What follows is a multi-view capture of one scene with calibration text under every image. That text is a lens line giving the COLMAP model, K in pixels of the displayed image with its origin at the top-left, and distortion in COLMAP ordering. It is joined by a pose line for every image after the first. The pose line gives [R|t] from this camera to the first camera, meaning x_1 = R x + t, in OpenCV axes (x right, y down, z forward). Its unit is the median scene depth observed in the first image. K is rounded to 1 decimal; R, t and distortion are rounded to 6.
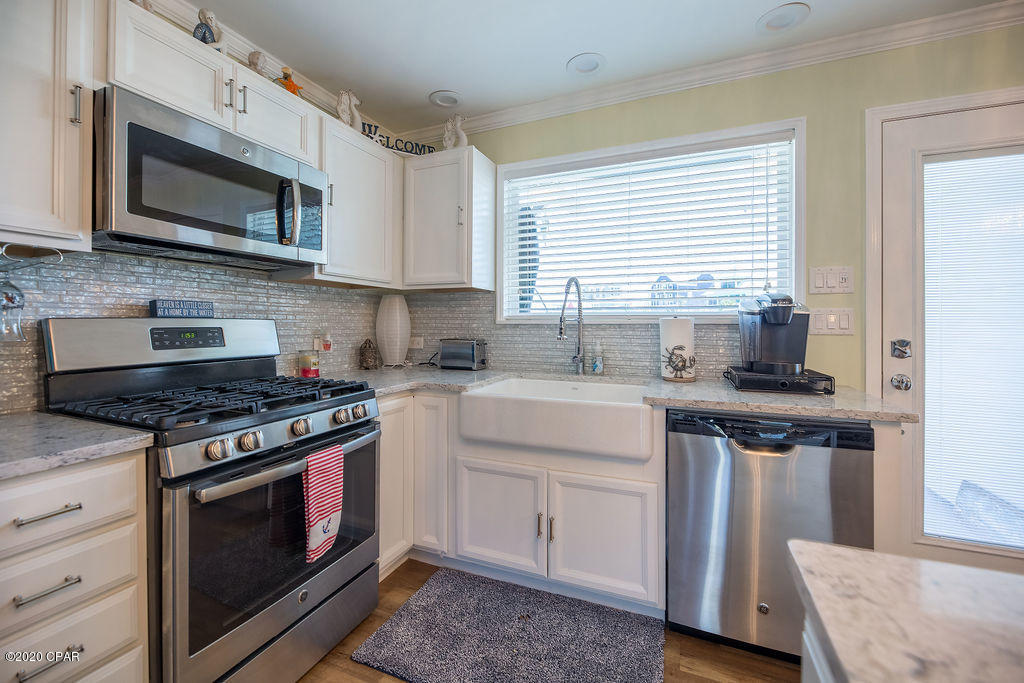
lens RADIAL K [[421.6, 0, 511.8], [0, 421.6, 325.4], [0, 0, 1]] dist [-0.000917, -0.000698]
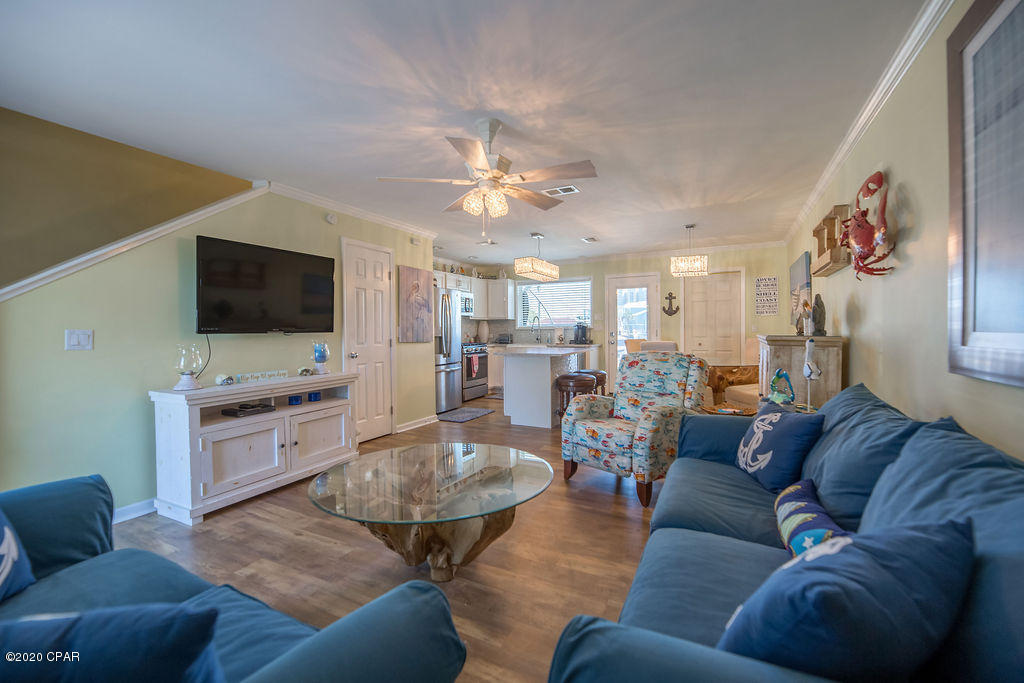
lens RADIAL K [[424.4, 0, 513.5], [0, 424.4, 336.2], [0, 0, 1]] dist [-0.001313, -0.000204]
pose [[0.996681, -0.012108, -0.080500, 0.271631], [0.013199, 0.999828, 0.013039, 0.006630], [0.080328, -0.014058, 0.996669, -2.925114]]
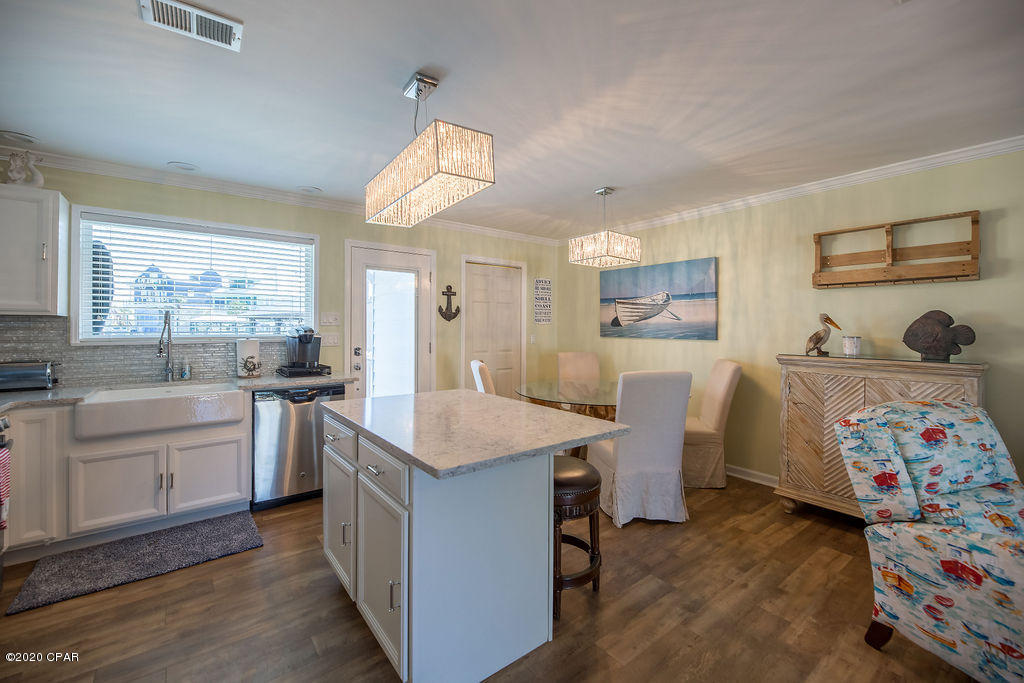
lens RADIAL K [[421.6, 0, 511.8], [0, 421.6, 325.4], [0, 0, 1]] dist [-0.000917, -0.000698]
pose [[0.497944, 0.002074, 0.867207, -0.538190], [0.001656, 0.999993, -0.003342, -0.066542], [-0.867207, 0.003100, 0.497937, -0.730324]]
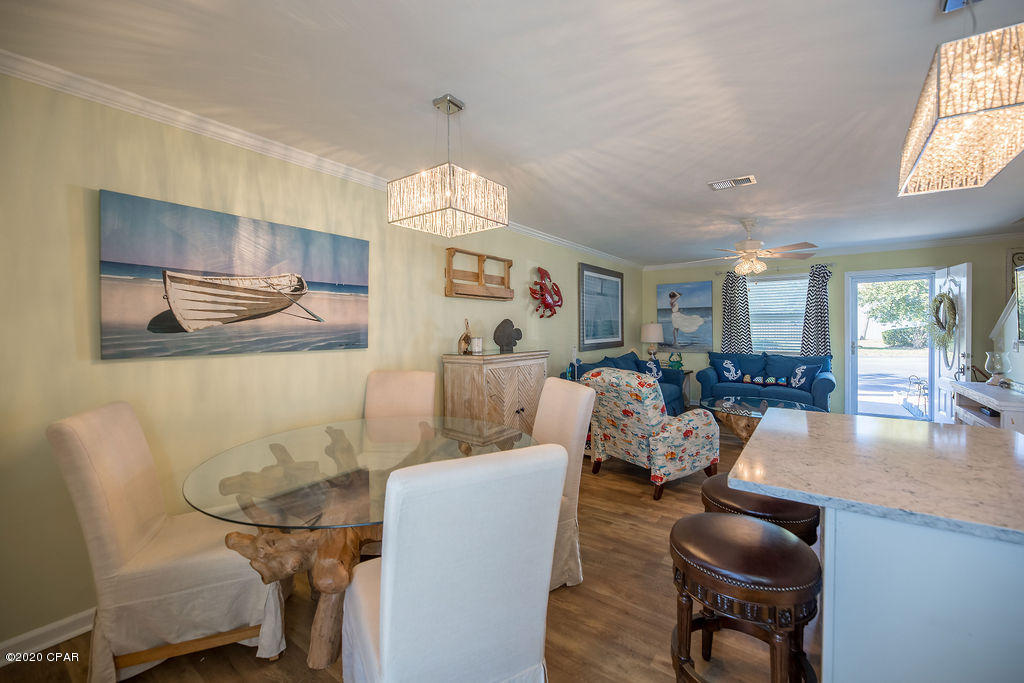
lens RADIAL K [[417.8, 0, 516.9], [0, 417.8, 332.6], [0, 0, 1]] dist [-0.000184, -0.000344]
pose [[-0.971964, -0.003111, 0.235110, 0.751309], [0.000993, 0.999849, 0.017335, -0.084473], [-0.235129, 0.017082, -0.971814, 0.768948]]
